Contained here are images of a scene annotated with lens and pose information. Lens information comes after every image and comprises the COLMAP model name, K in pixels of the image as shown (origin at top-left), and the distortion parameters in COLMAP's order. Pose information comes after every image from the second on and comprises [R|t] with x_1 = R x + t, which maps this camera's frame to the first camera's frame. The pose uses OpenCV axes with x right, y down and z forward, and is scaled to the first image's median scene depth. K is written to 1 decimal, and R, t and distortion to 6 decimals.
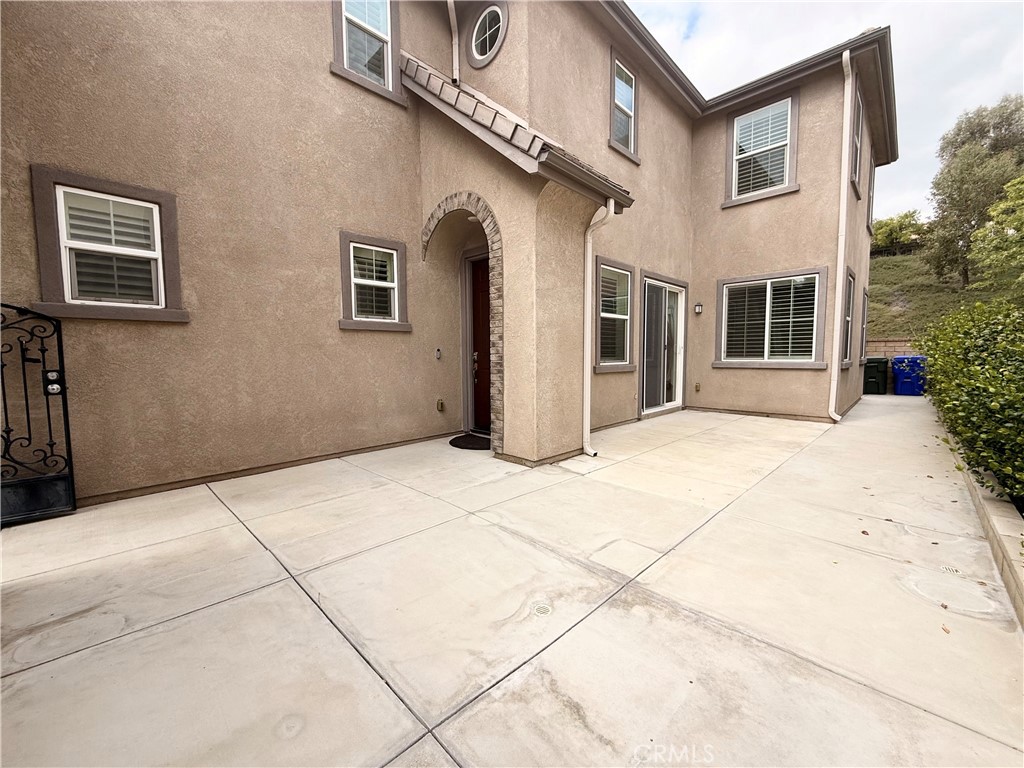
lens RADIAL K [[408.6, 0, 509.5], [0, 408.6, 383.1], [0, 0, 1]] dist [0.000916, -0.000363]
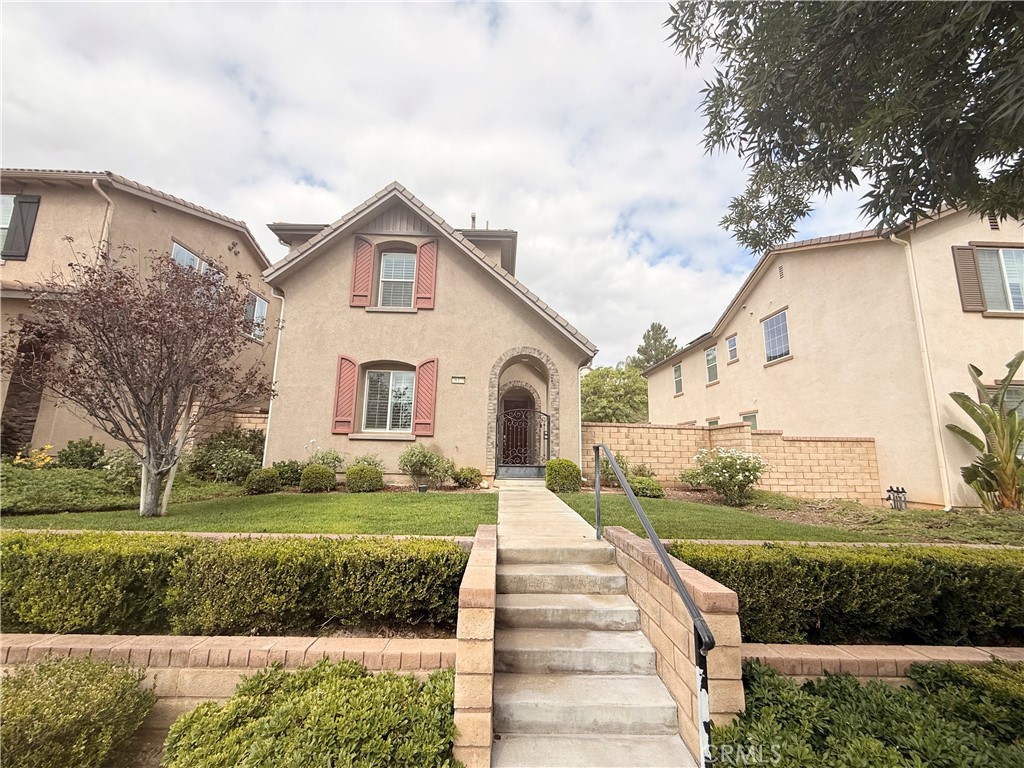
lens RADIAL K [[408.6, 0, 509.5], [0, 408.6, 383.1], [0, 0, 1]] dist [0.000916, -0.000363]
pose [[0.695555, 0.145546, 0.703576, -2.417914], [0.026156, 0.973488, -0.227240, 0.234019], [-0.717997, 0.176461, 0.673307, -0.998599]]
